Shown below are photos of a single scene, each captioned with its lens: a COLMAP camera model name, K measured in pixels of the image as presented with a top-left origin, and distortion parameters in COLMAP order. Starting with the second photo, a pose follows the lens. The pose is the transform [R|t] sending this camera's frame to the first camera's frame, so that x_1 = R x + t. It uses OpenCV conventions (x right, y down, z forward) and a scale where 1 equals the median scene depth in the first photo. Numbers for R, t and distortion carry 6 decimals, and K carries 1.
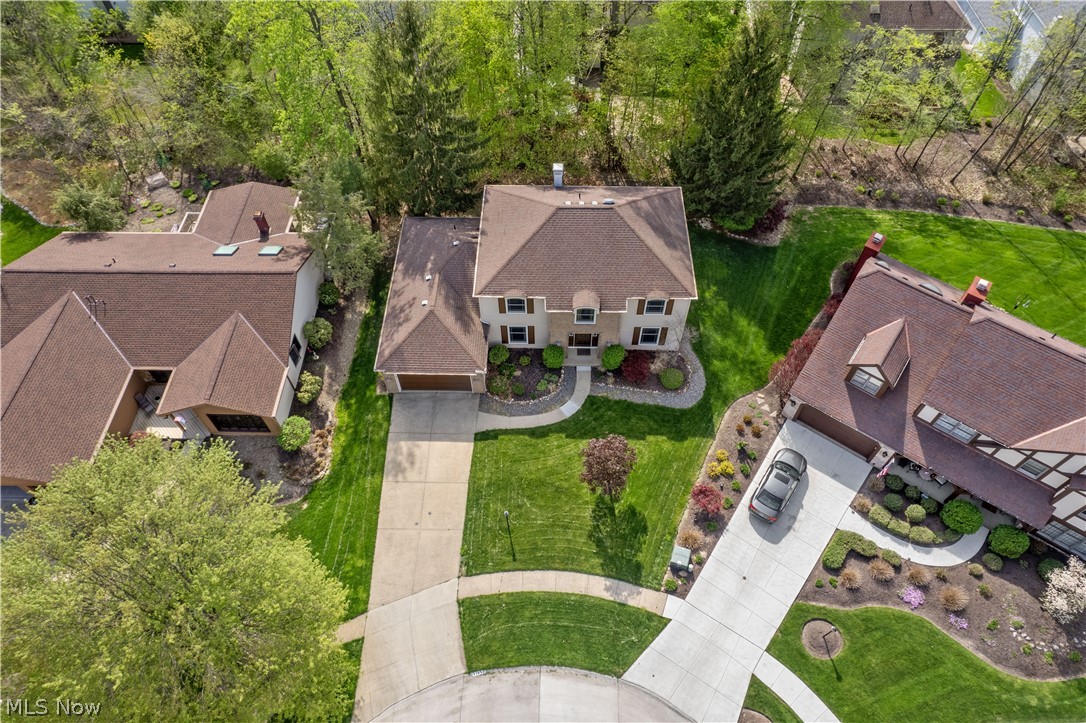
lens RADIAL K [[708.8, 0, 547.4], [0, 708.8, 363.2], [0, 0, 1]] dist [0.007874, 0.004947]
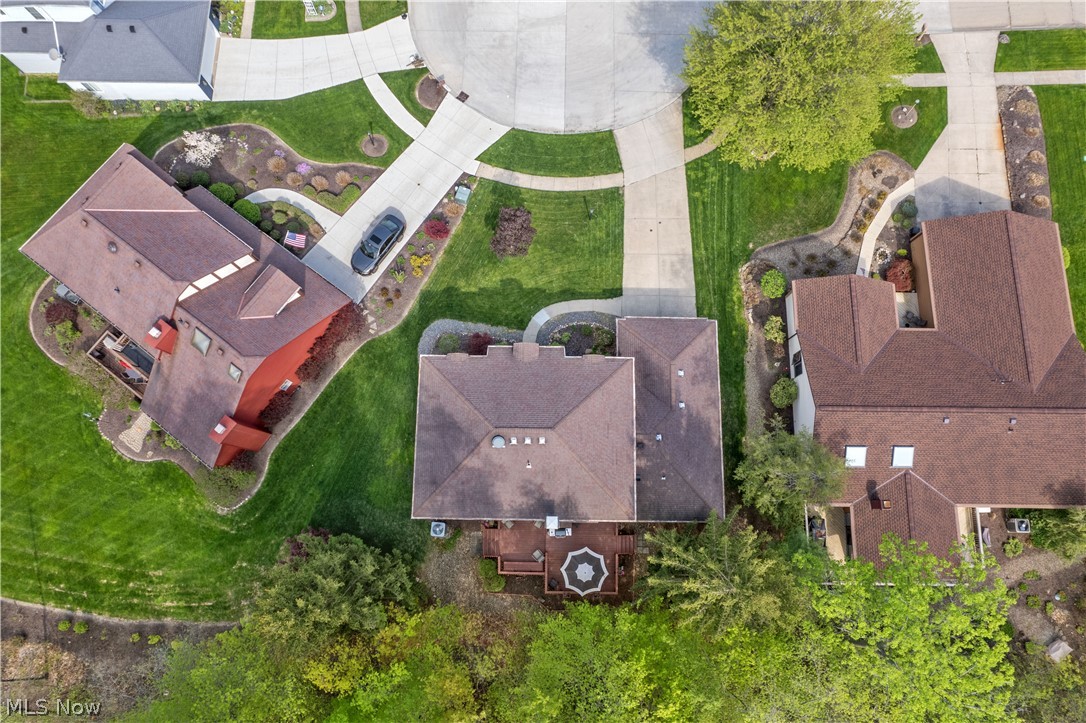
lens RADIAL K [[708.8, 0, 545.7], [0, 708.8, 359.5], [0, 0, 1]] dist [0.007874, 0.004947]
pose [[-0.999994, 0.002609, 0.002343, 0.024424], [0.000038, -0.660079, 0.751197, -0.914326], [0.003506, 0.751192, 0.660074, 0.321183]]
